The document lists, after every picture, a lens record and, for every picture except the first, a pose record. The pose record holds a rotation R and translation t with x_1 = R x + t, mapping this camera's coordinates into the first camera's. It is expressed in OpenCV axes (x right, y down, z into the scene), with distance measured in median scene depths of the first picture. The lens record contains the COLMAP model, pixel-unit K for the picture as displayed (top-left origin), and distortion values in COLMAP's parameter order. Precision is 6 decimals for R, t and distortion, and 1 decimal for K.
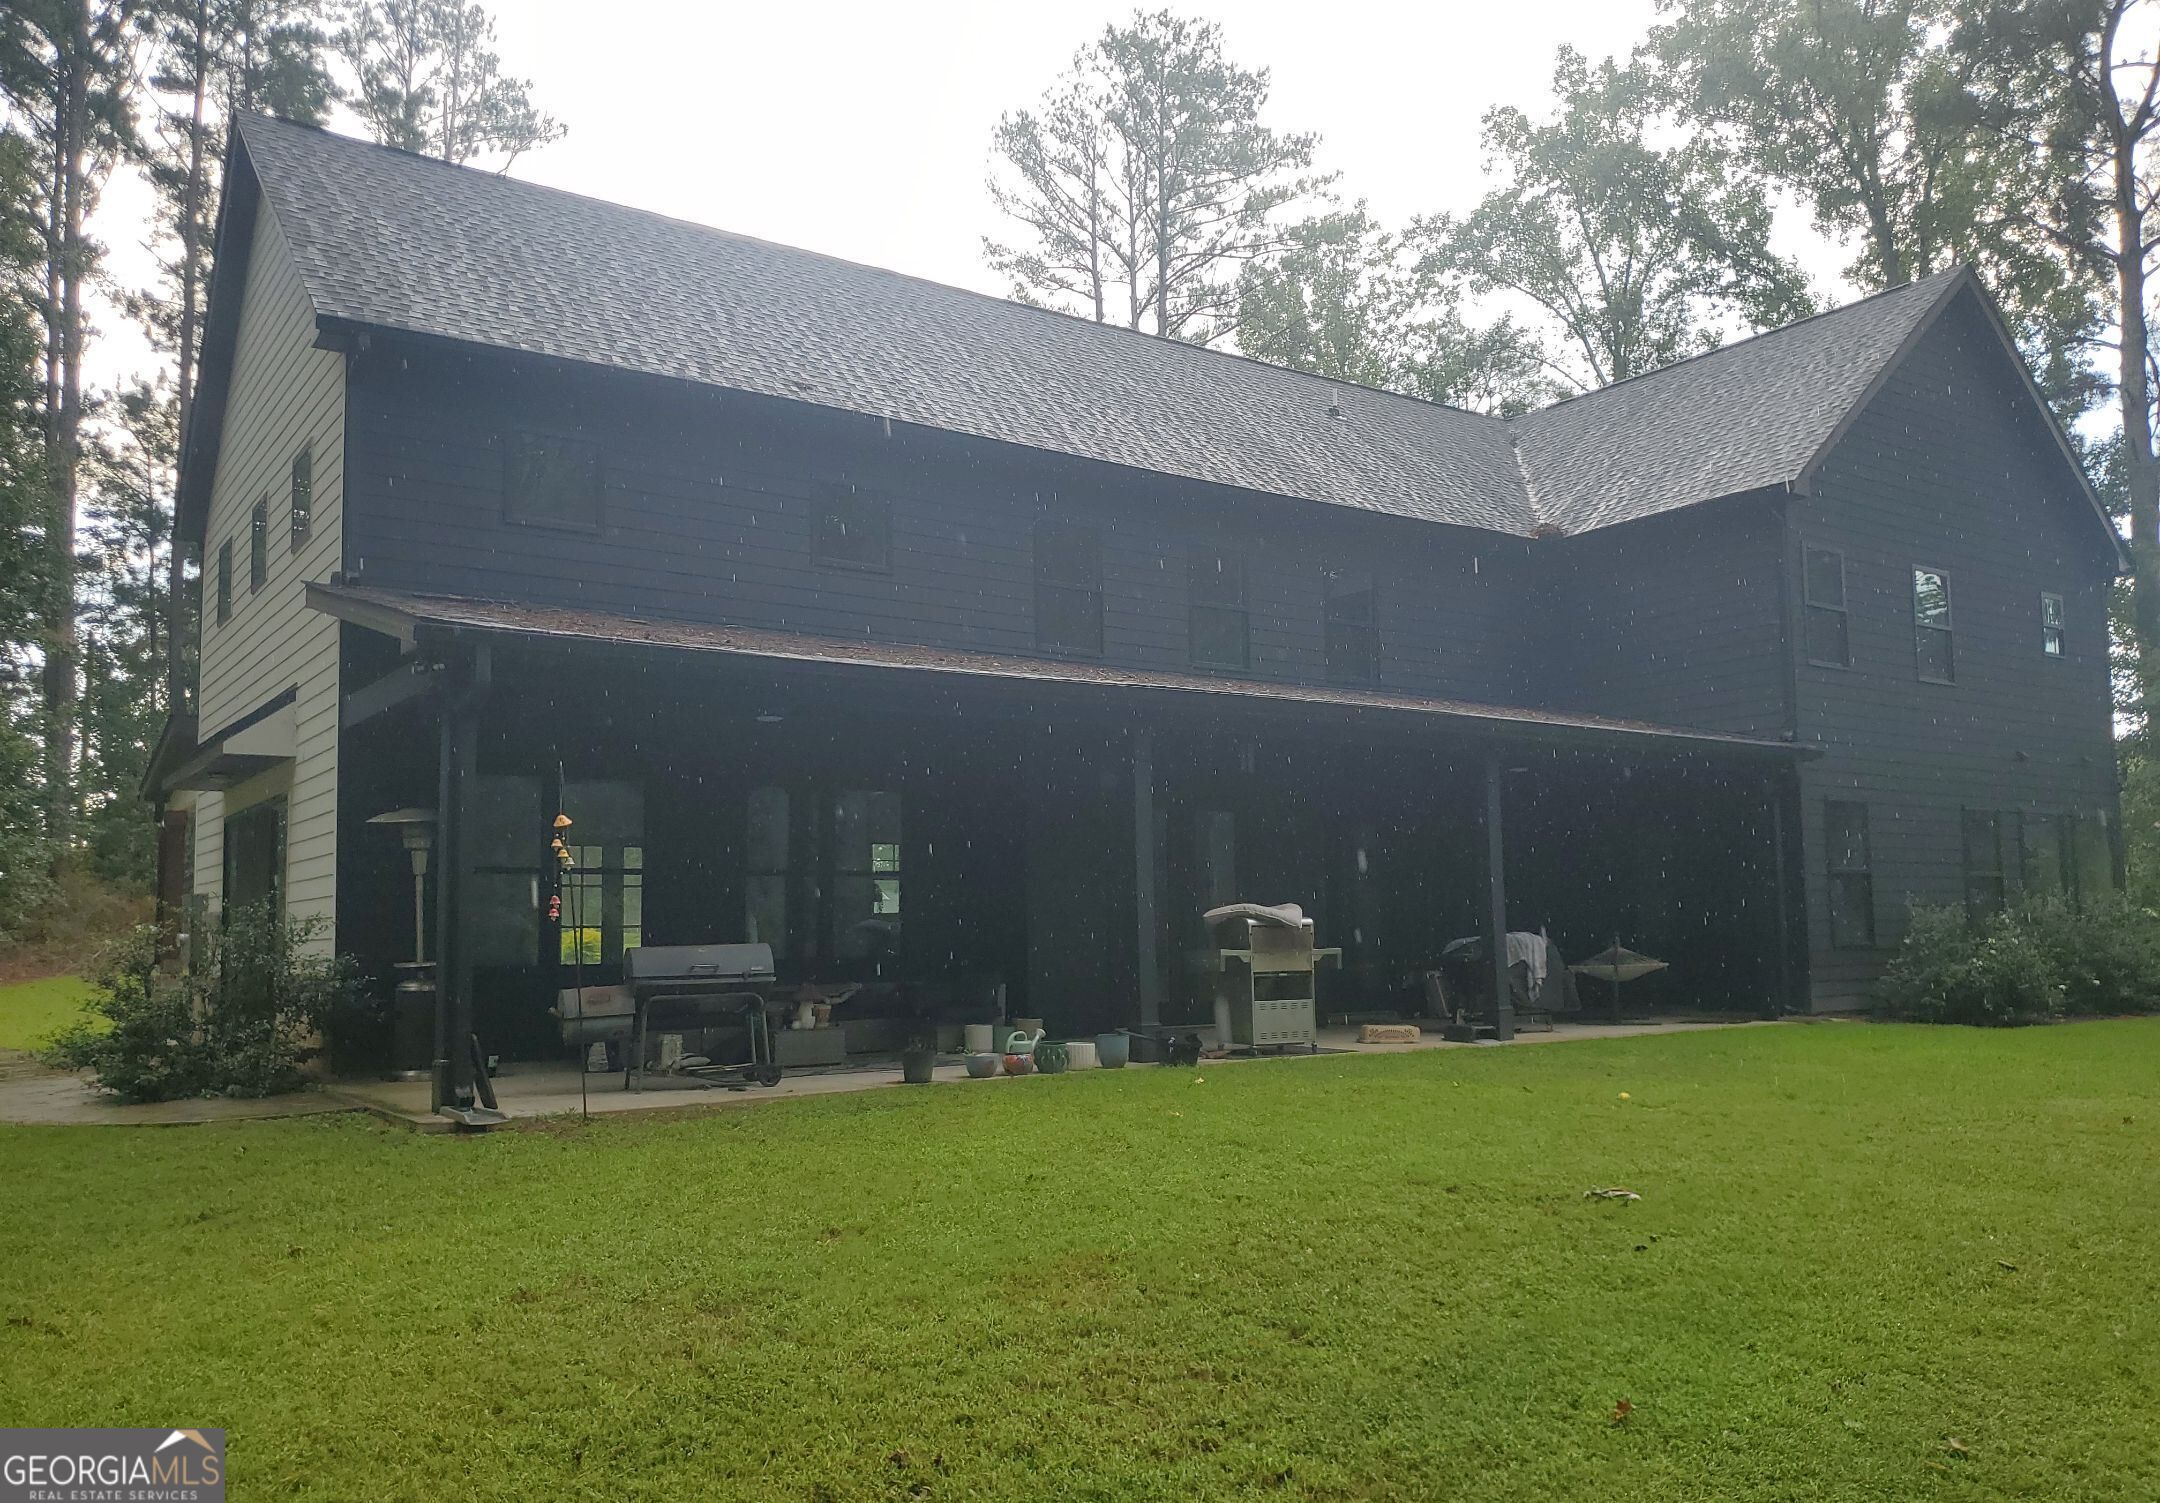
lens RADIAL K [[1630.7, 0, 1078.2], [0, 1630.7, 795.6], [0, 0, 1]] dist [0.000006, -0.048684]
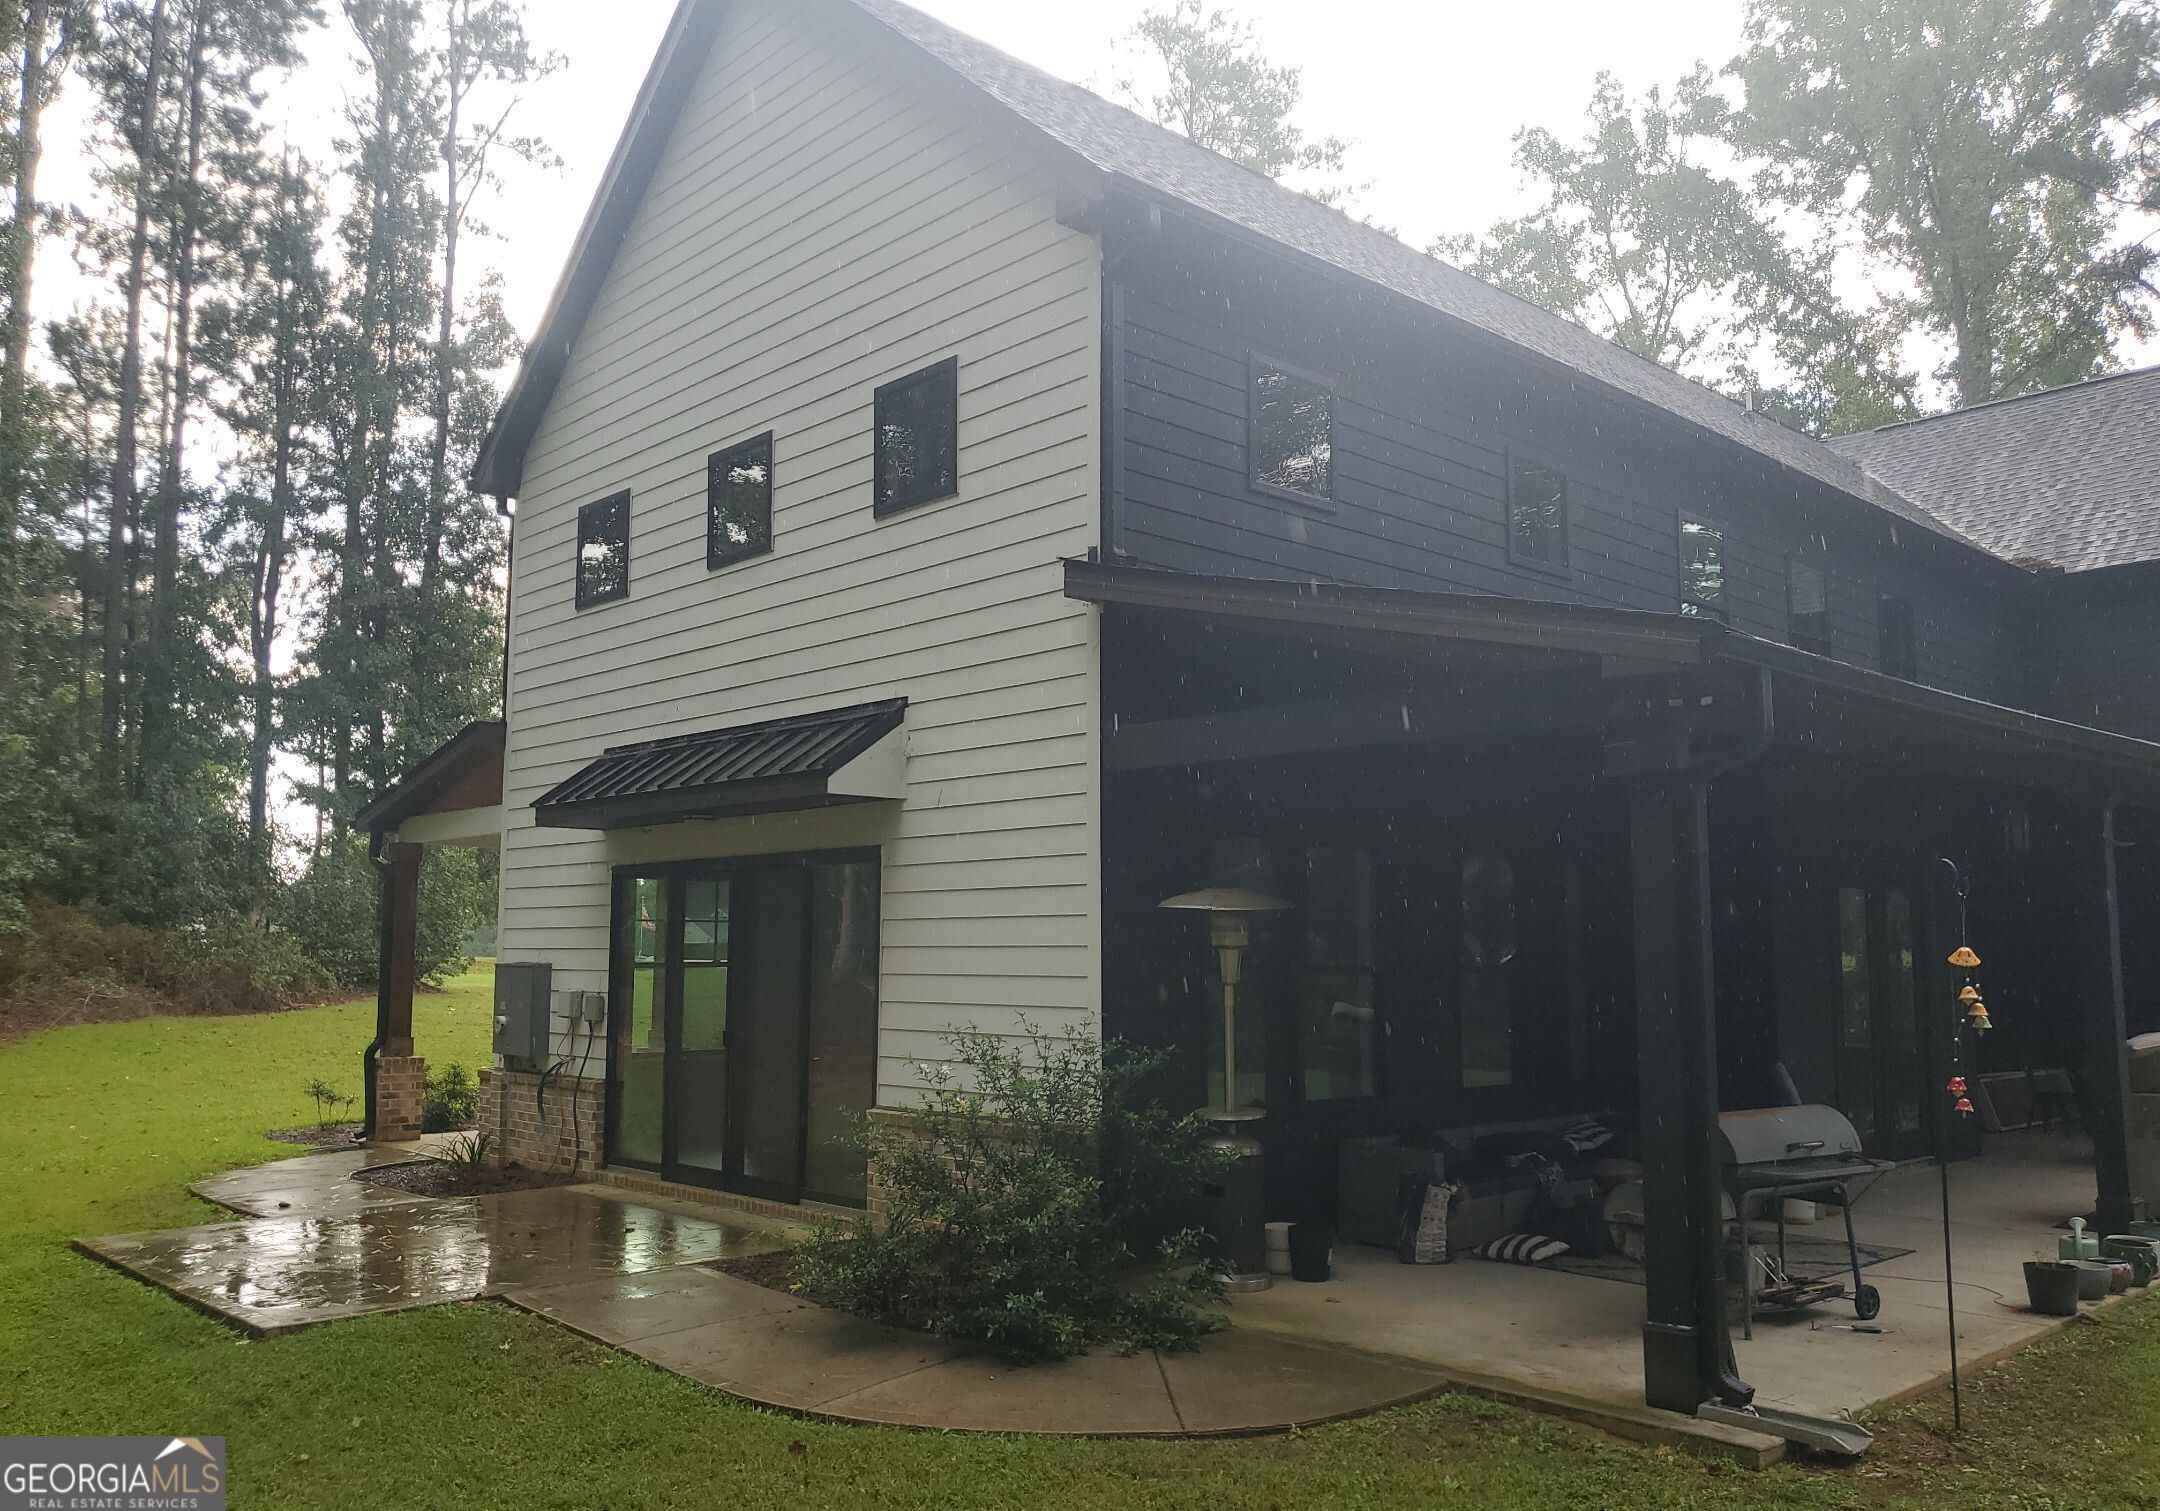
lens RADIAL K [[1630.7, 0, 1078.2], [0, 1630.7, 799.6], [0, 0, 1]] dist [0.000006, -0.048684]
pose [[0.990714, 0.029221, 0.132789, -0.153082], [-0.028469, 0.999566, -0.007562, -0.006451], [-0.132952, 0.003711, 0.991116, 0.085944]]
